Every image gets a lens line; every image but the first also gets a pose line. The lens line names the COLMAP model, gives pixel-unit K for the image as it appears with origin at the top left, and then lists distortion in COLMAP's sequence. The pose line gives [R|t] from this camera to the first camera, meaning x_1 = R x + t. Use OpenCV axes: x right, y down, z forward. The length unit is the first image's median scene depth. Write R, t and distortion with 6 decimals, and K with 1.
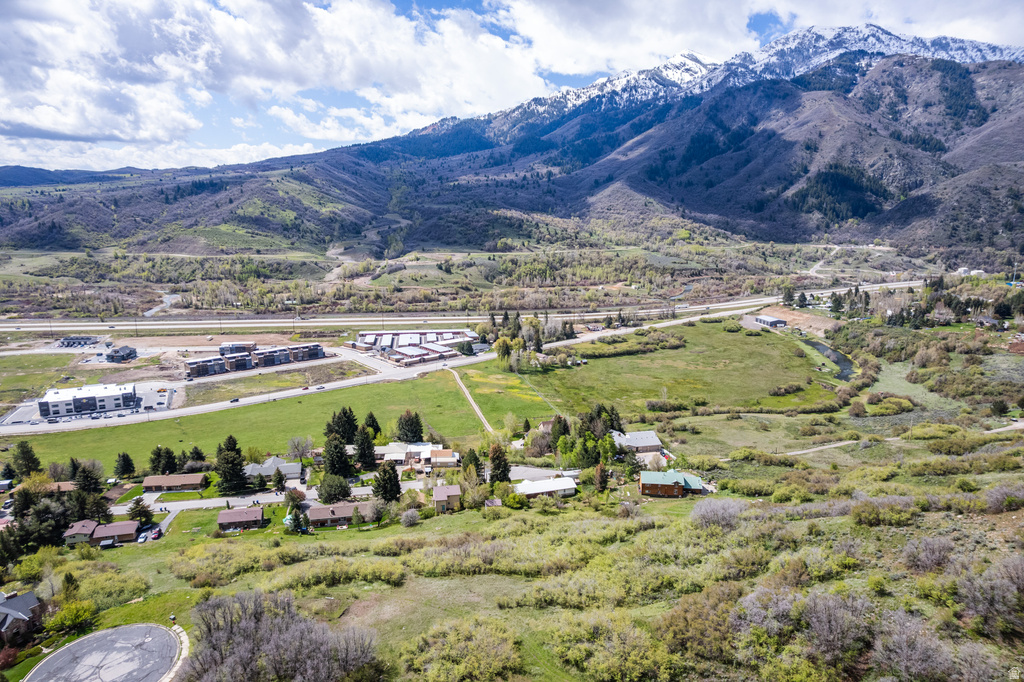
lens RADIAL K [[656.8, 0, 512.0], [0, 656.8, 341.0], [0, 0, 1]] dist [-0.082740, 0.072743]
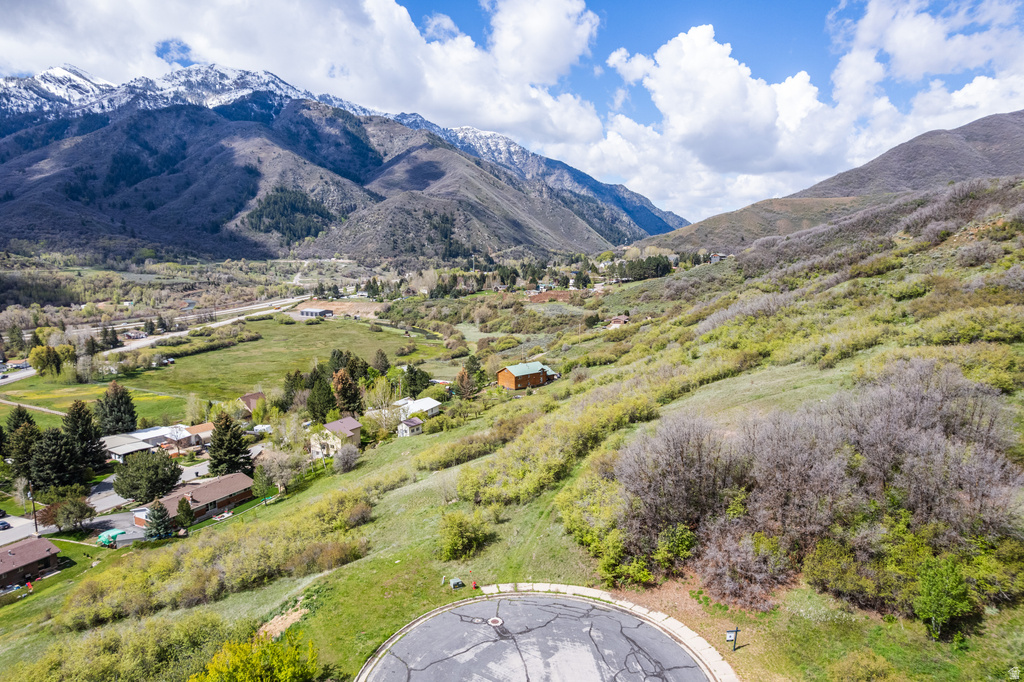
lens RADIAL K [[656.2, 0, 510.8], [0, 656.2, 341.6], [0, 0, 1]] dist [-0.082198, 0.073543]
pose [[0.660077, -0.113137, 0.742629, -0.088715], [0.158259, 0.987350, 0.009753, 0.029686], [-0.734338, 0.111090, 0.669632, 0.072216]]
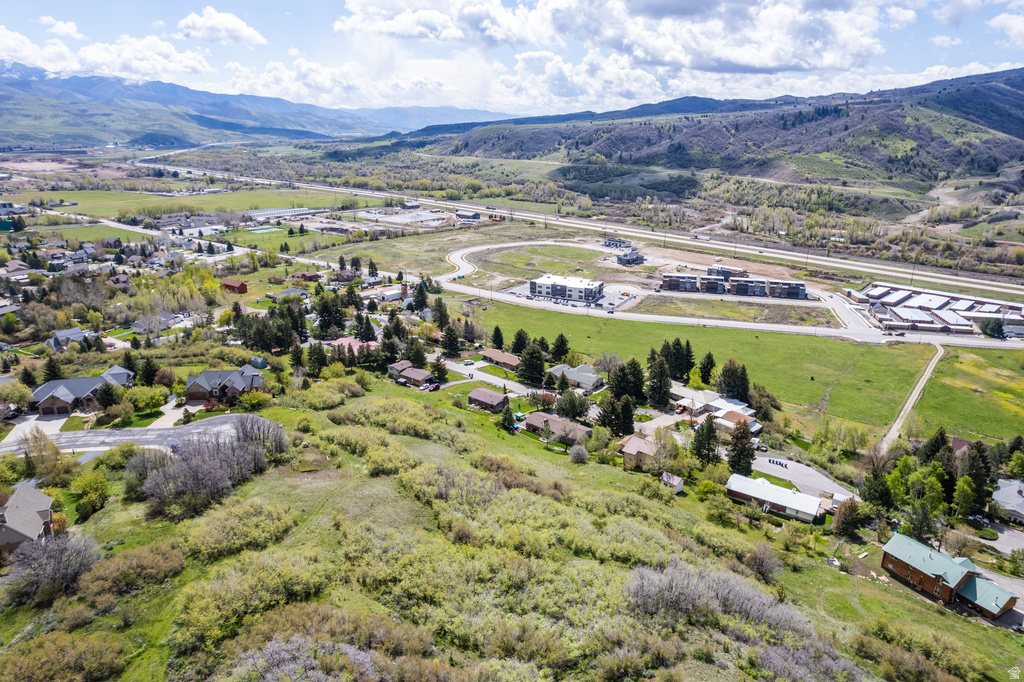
lens RADIAL K [[656.2, 0, 510.8], [0, 656.2, 341.6], [0, 0, 1]] dist [-0.082198, 0.073543]
pose [[0.595495, 0.251143, -0.763095, 0.076178], [-0.172544, 0.967696, 0.183831, -0.005689], [0.784611, 0.022197, 0.619591, 0.060172]]
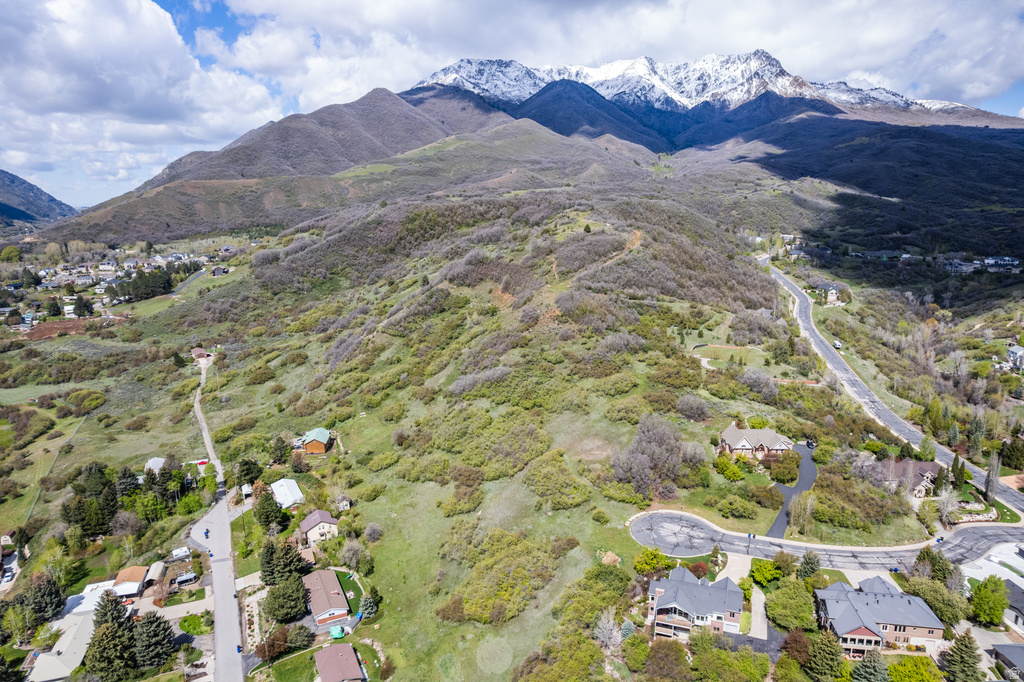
lens RADIAL K [[656.2, 0, 510.8], [0, 656.2, 341.6], [0, 0, 1]] dist [-0.082198, 0.073543]
pose [[-0.201562, -0.218080, 0.954890, -0.193235], [0.204268, 0.944103, 0.258734, -0.041617], [-0.957939, 0.247205, -0.145748, 0.146843]]
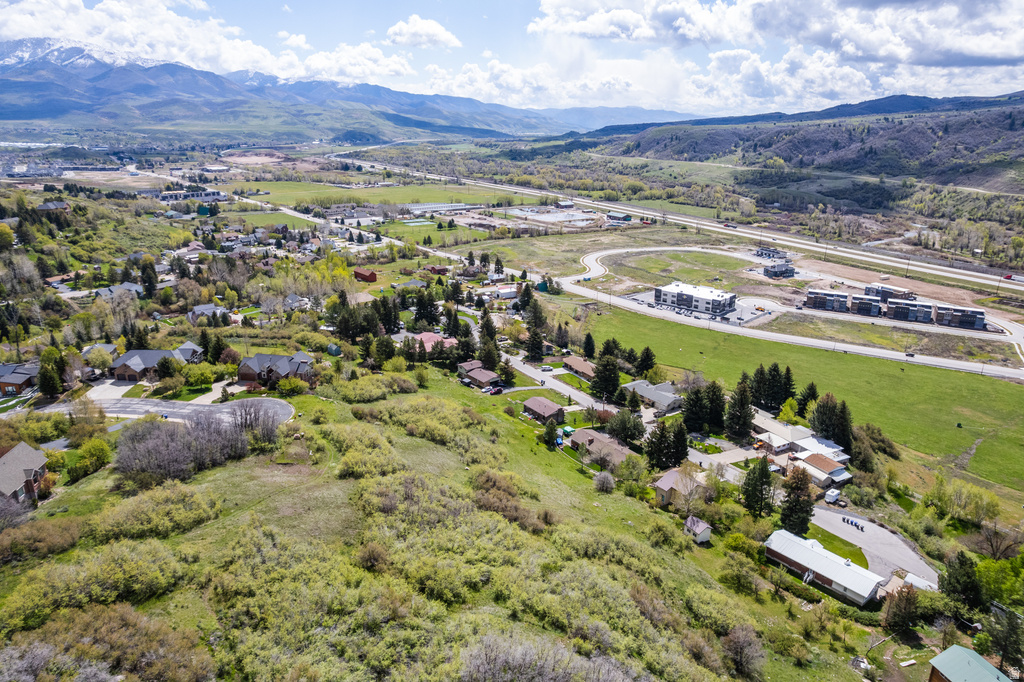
lens RADIAL K [[656.2, 0, 510.8], [0, 656.2, 341.6], [0, 0, 1]] dist [-0.082198, 0.073543]
pose [[0.360803, 0.291282, -0.885989, 0.082373], [-0.200931, 0.951946, 0.231141, -0.011169], [0.910740, 0.094626, 0.401992, 0.092186]]
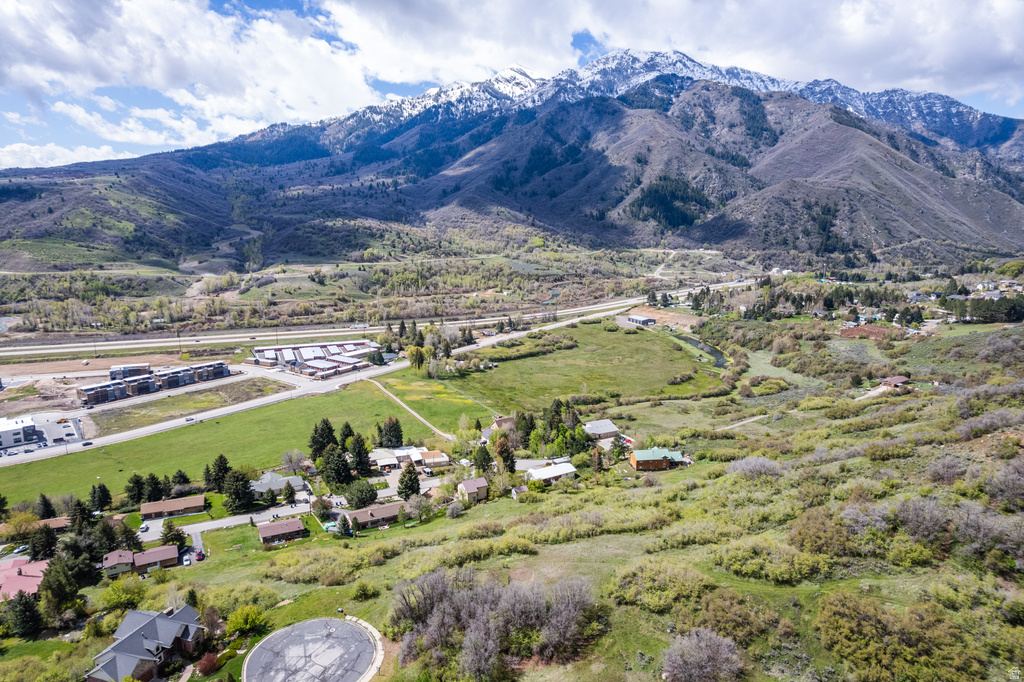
lens RADIAL K [[656.8, 0, 512.0], [0, 656.8, 341.0], [0, 0, 1]] dist [-0.082740, 0.072743]
pose [[0.967987, -0.046760, 0.246606, -0.054235], [0.049786, 0.998742, -0.006049, 0.000378], [-0.246013, 0.018133, 0.969097, -0.013535]]
